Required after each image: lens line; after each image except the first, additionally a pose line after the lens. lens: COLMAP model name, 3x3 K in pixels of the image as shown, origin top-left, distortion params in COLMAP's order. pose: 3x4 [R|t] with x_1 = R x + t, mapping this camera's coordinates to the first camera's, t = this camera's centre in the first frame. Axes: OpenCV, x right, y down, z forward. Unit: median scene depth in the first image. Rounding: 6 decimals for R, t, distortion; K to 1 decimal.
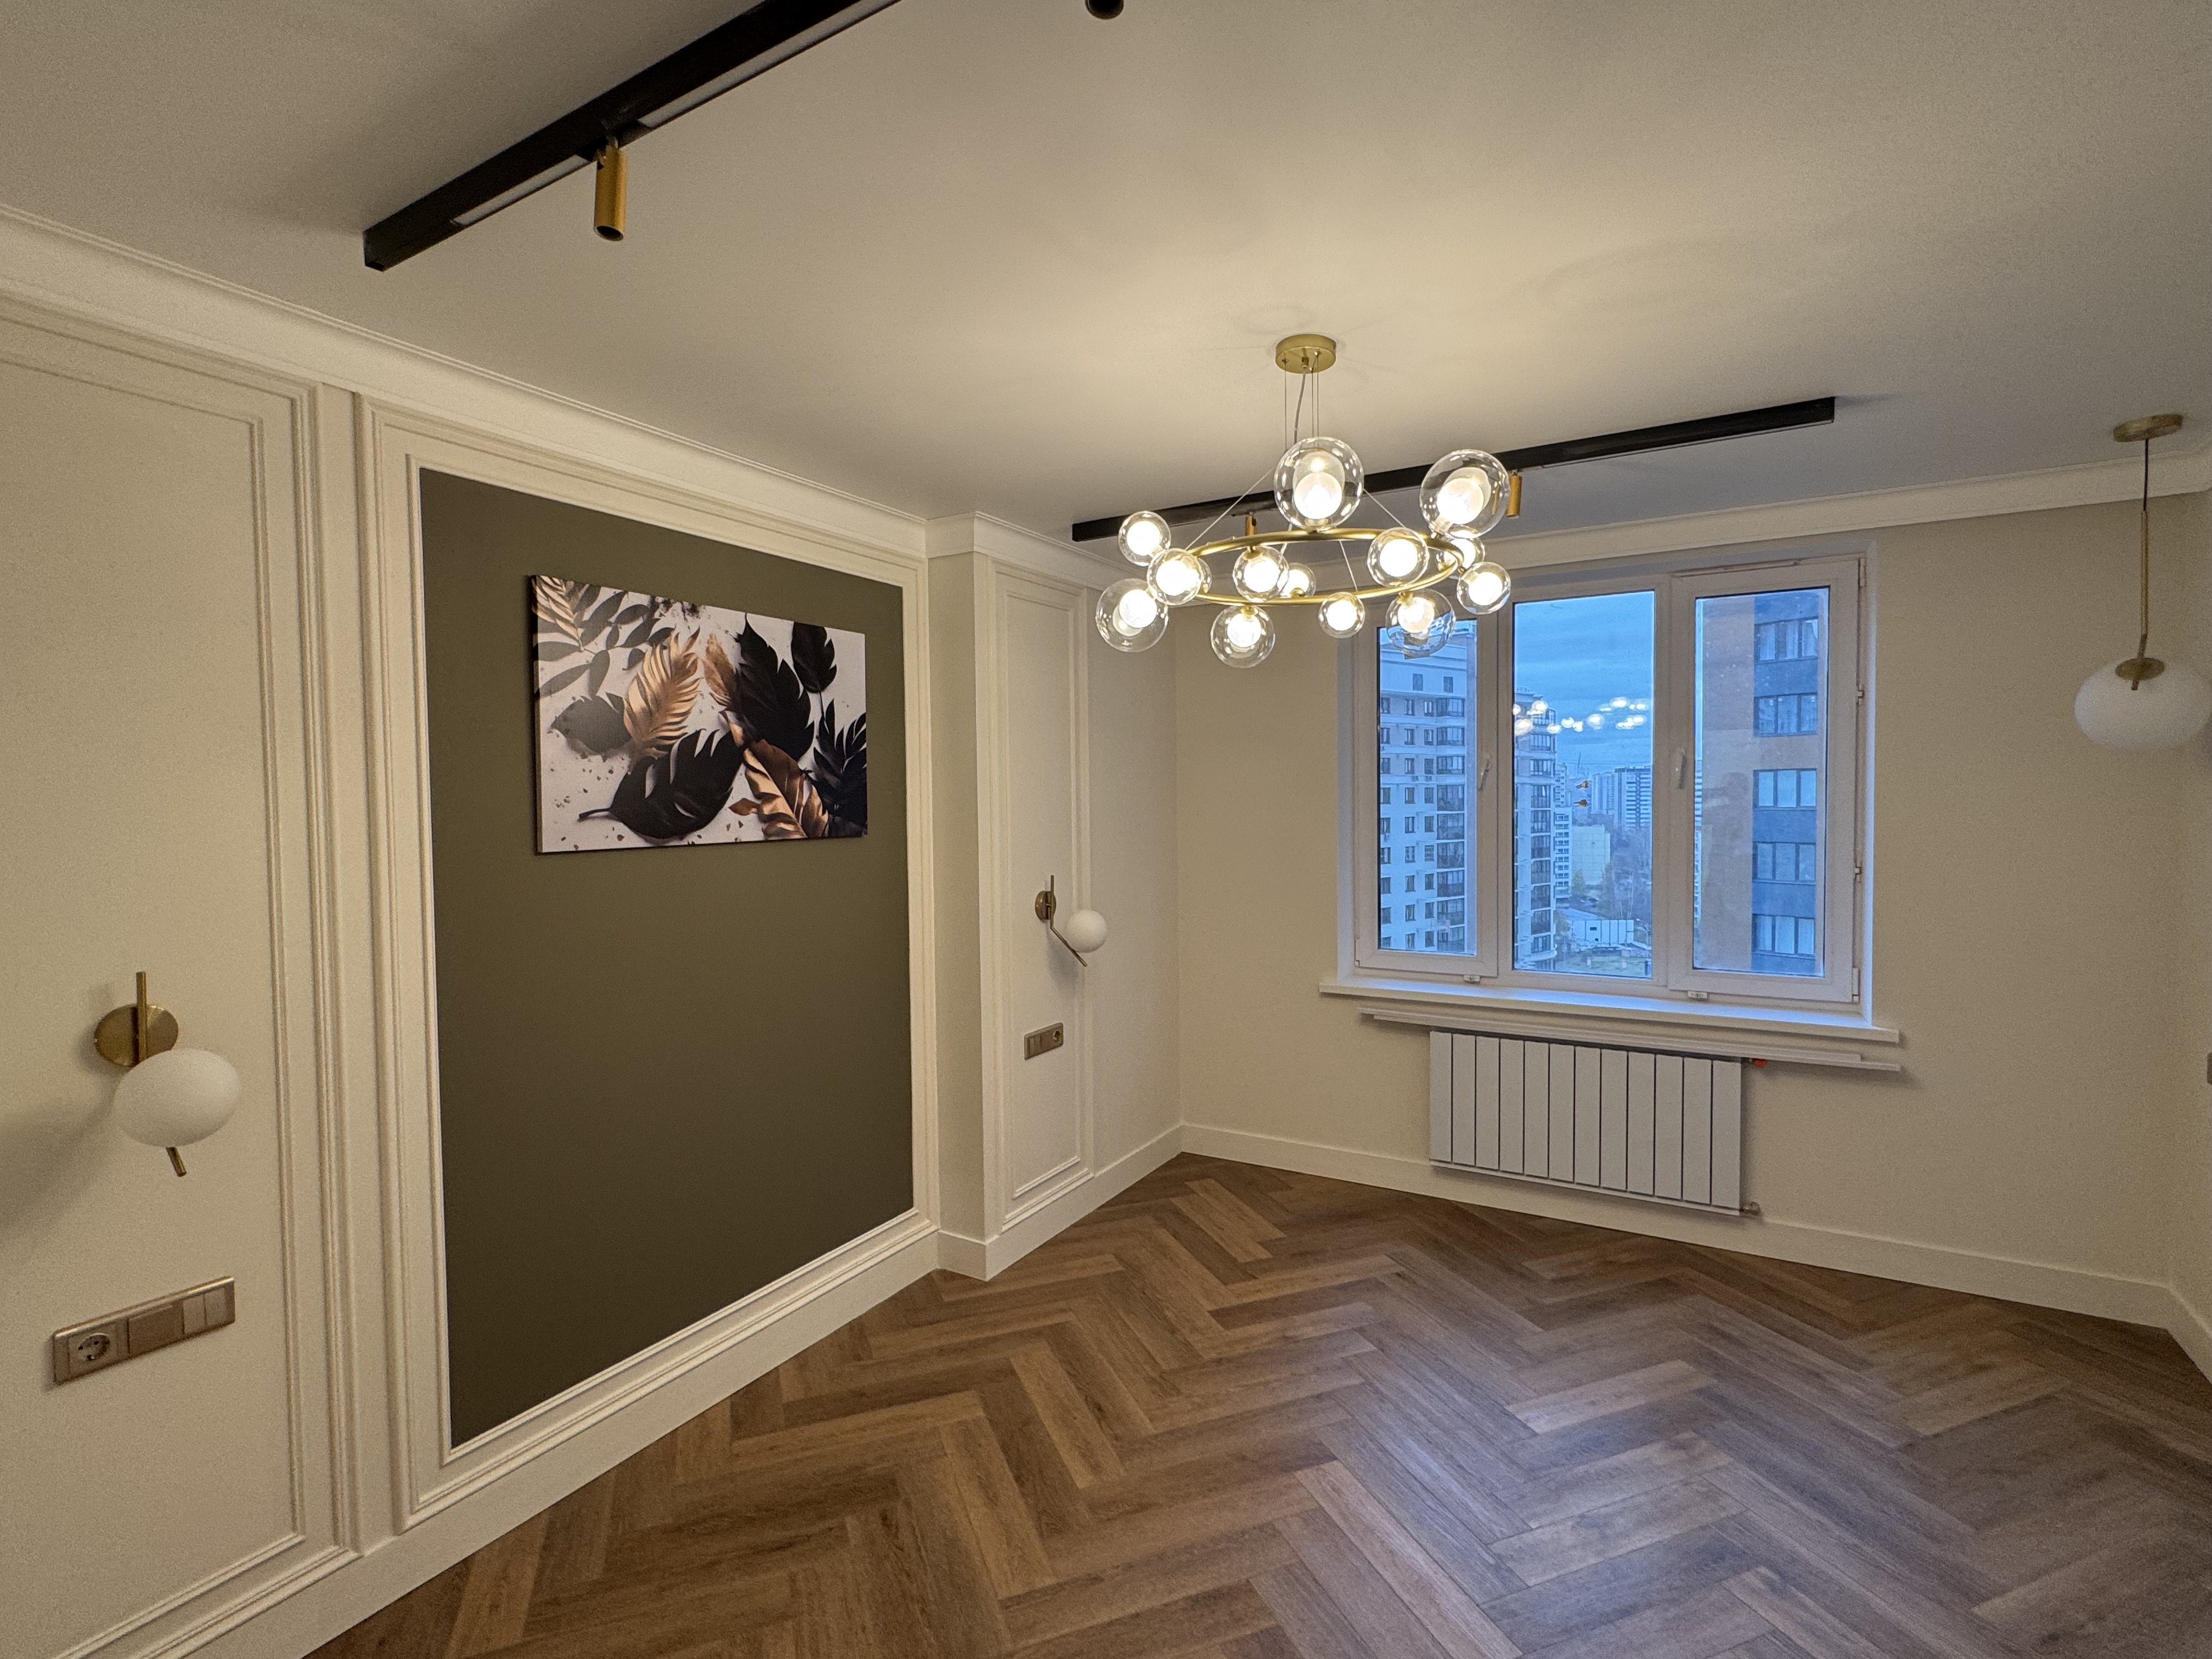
lens RADIAL K [[1053.0, 0, 1106.0], [0, 1053.0, 829.5], [0, 0, 1]] dist [-0.001141, 0.000375]
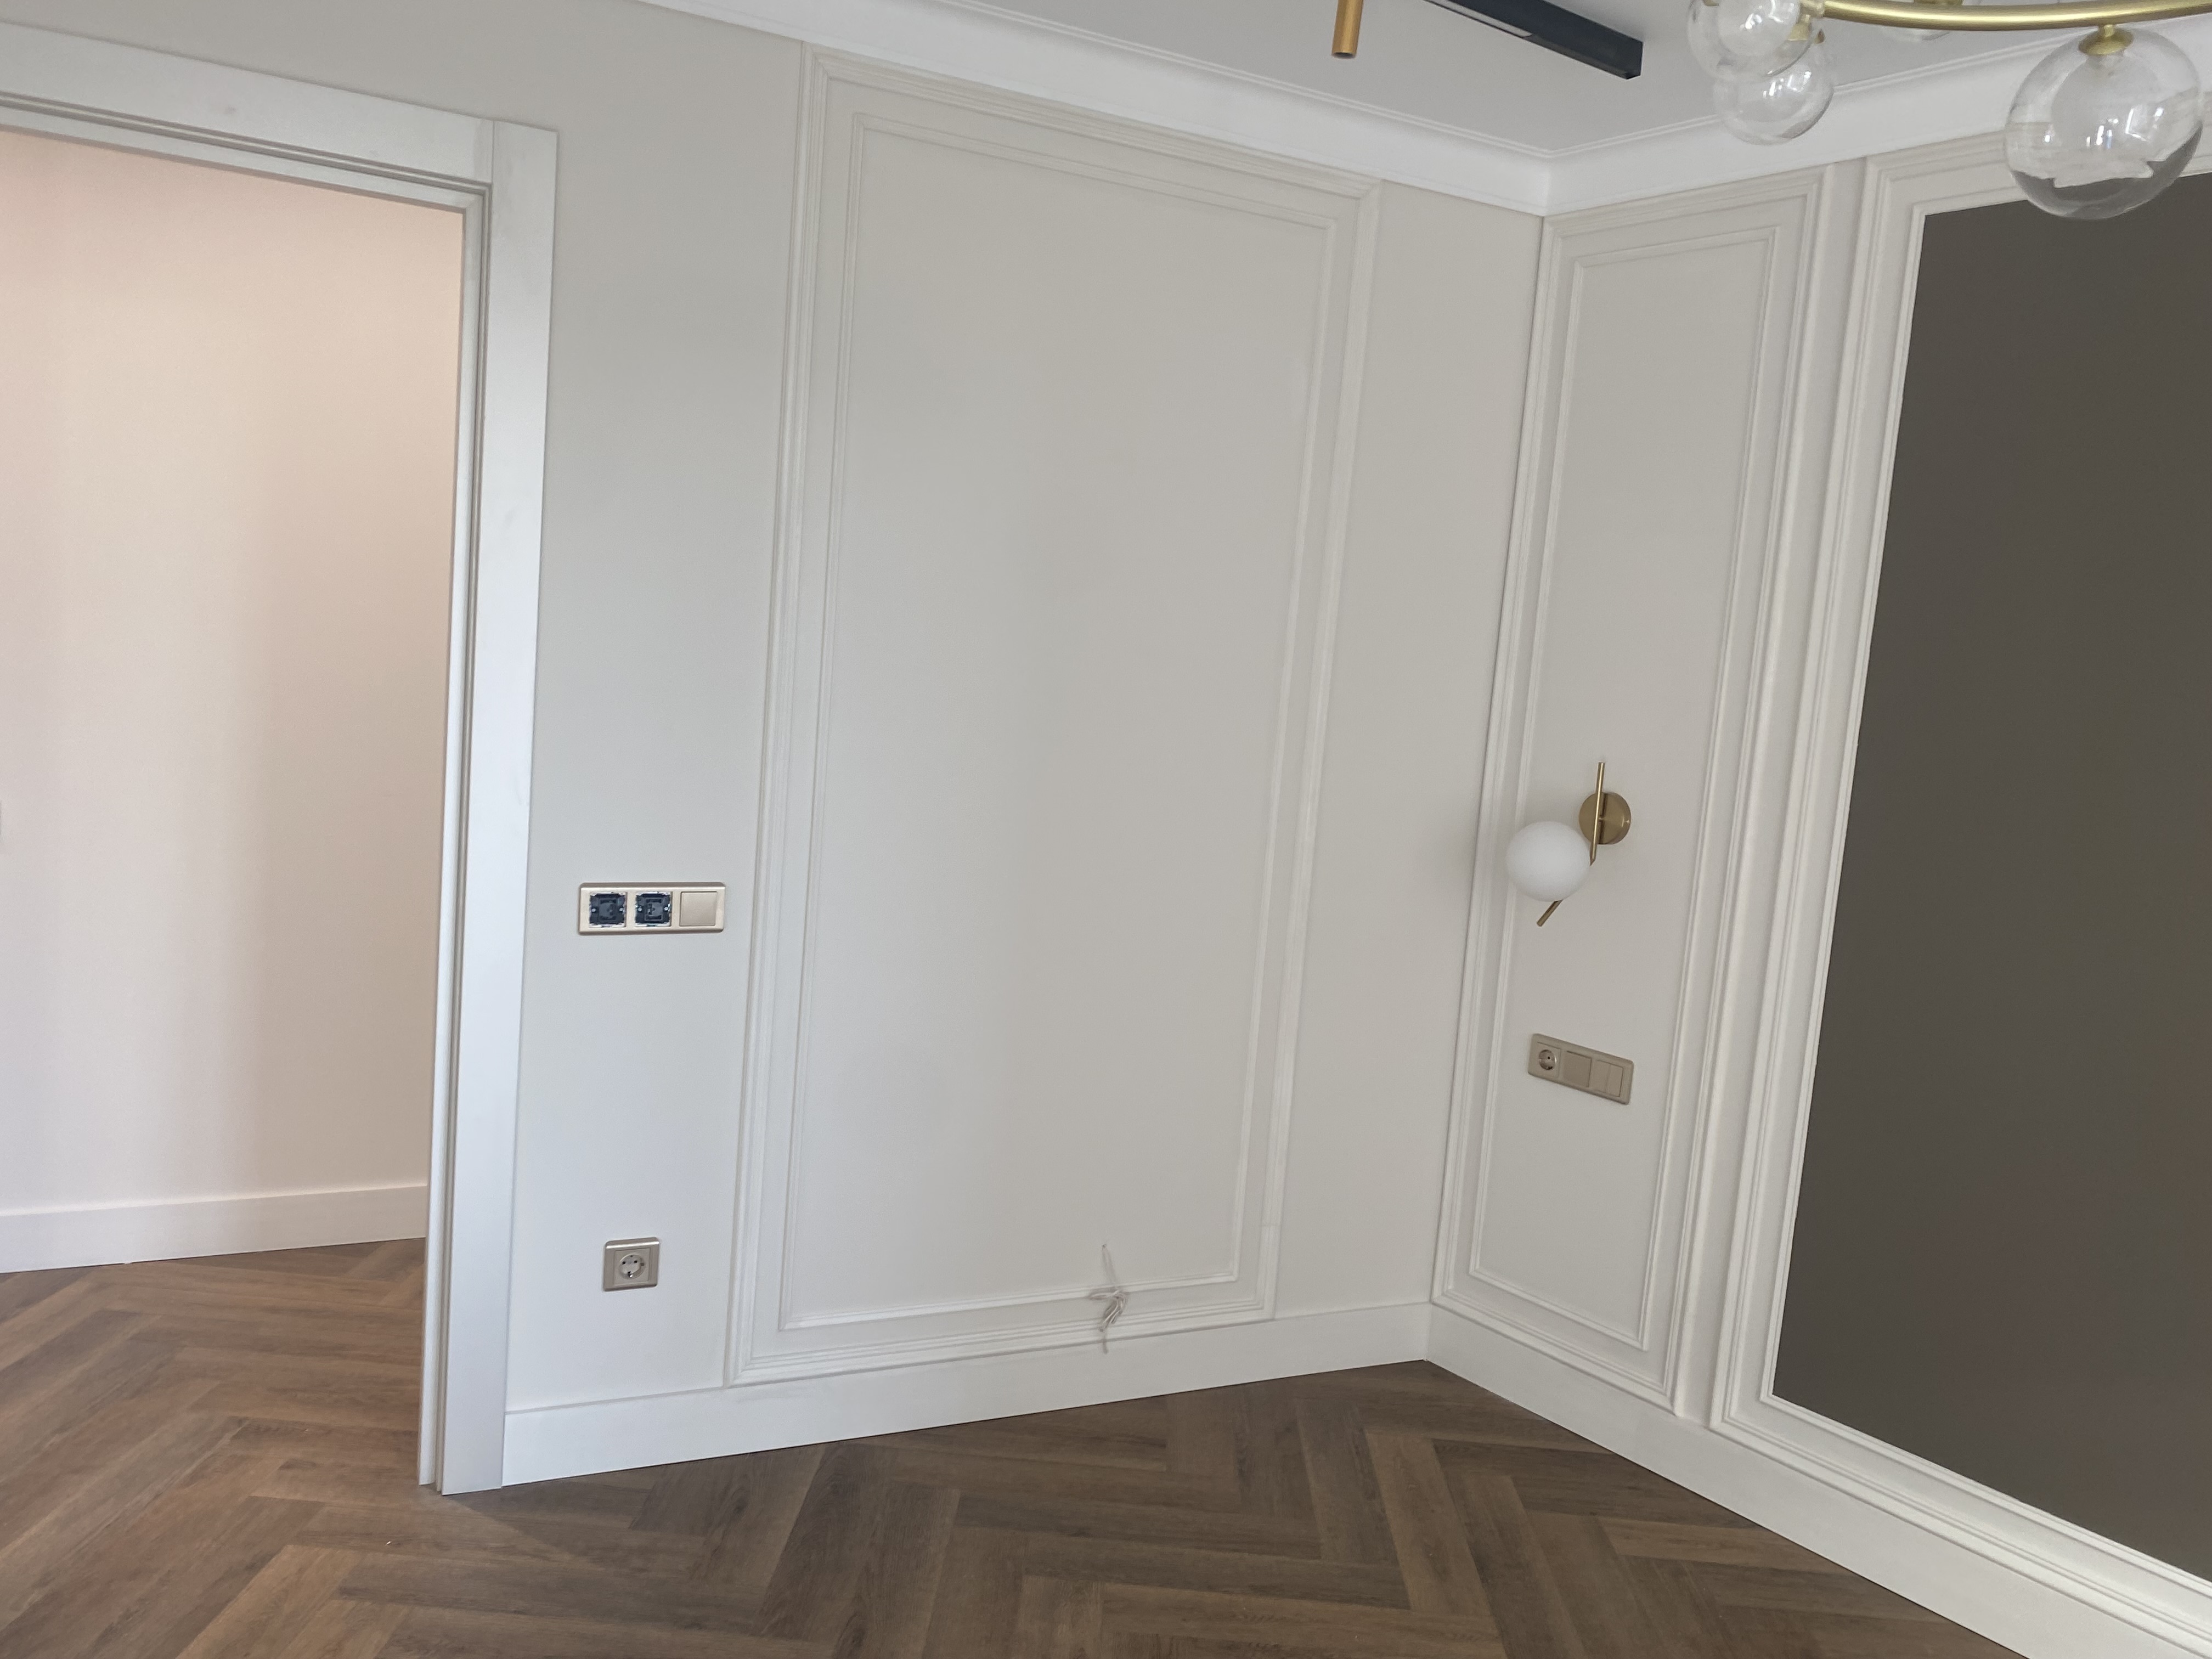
lens RADIAL K [[1692.6, 0, 1106.0], [0, 1692.6, 829.5], [0, 0, 1]] dist [0.000902, -0.001820]
pose [[-0.391025, 0.074991, -0.917320, 0.643942], [-0.105762, 0.986412, 0.125723, 0.019956], [0.914283, 0.146178, -0.377780, 0.761675]]
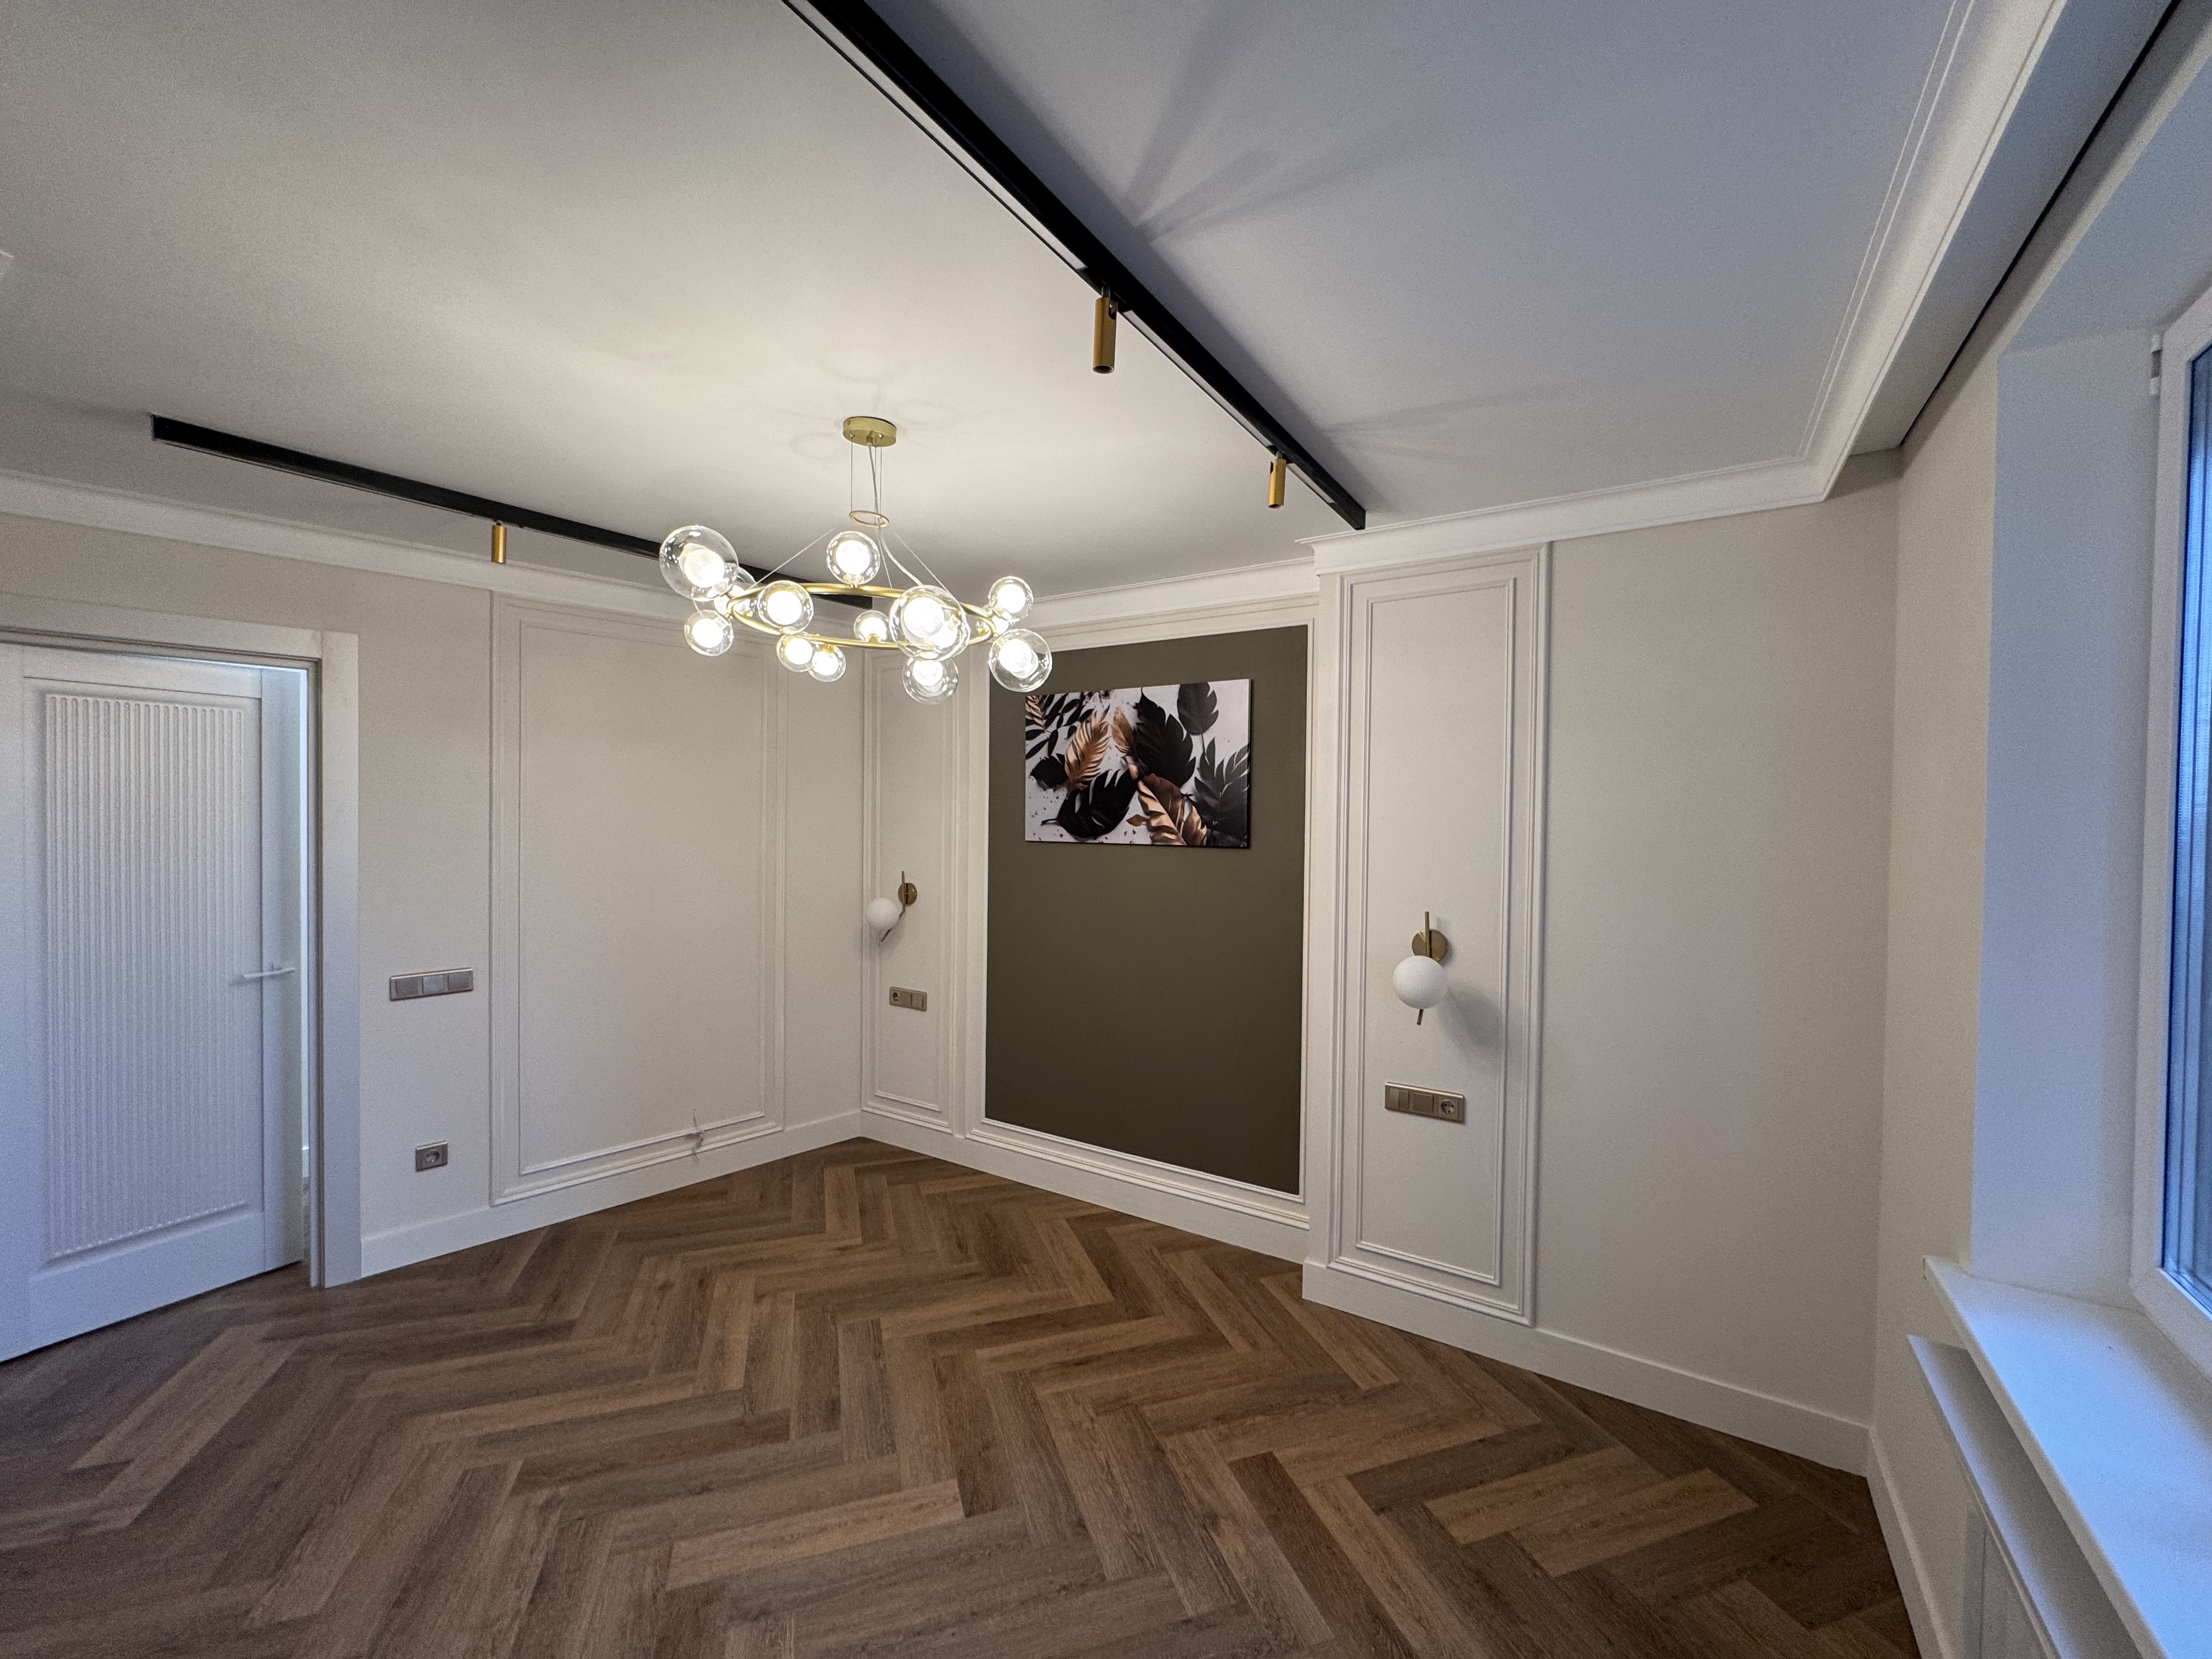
lens RADIAL K [[875.9, 0, 1106.0], [0, 875.9, 829.5], [0, 0, 1]] dist [-0.004335, -0.000500]
pose [[-0.041003, 0.026340, -0.998812, 0.890272], [-0.043464, 0.998659, 0.028121, -0.041965], [0.998213, 0.044565, -0.039803, 1.024020]]
